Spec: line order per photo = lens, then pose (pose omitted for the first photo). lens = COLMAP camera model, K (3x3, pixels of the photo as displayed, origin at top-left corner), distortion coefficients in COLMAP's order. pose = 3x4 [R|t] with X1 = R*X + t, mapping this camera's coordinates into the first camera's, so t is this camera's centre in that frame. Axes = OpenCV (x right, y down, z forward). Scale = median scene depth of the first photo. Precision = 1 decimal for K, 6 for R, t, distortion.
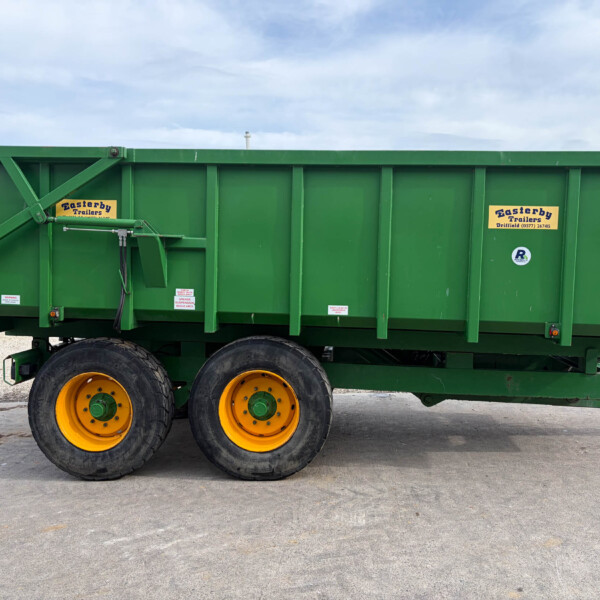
lens RADIAL K [[614.9, 0, 300.6], [0, 614.9, 299.8], [0, 0, 1]] dist [0.025866, 0.000000]
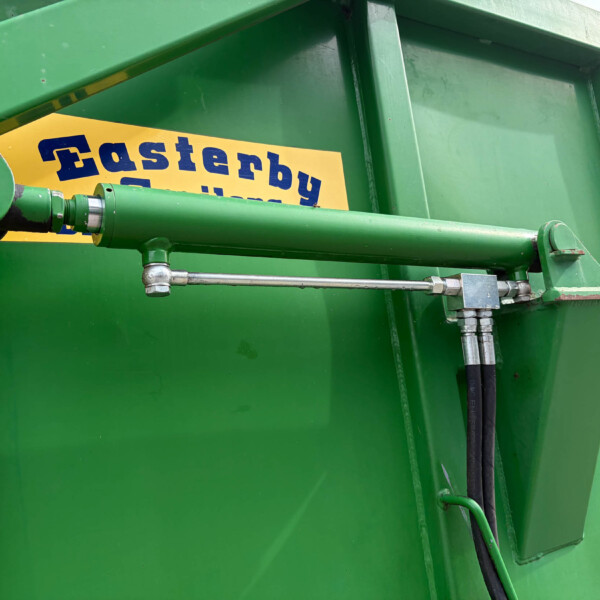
lens RADIAL K [[614.9, 0, 299.4], [0, 614.9, 299.2], [0, 0, 1]] dist [0.025866, 0.000000]
pose [[0.800168, -0.018203, 0.599500, -0.429199], [0.175805, 0.962754, -0.205419, -0.075166], [-0.573432, 0.269765, 0.773565, 0.860033]]
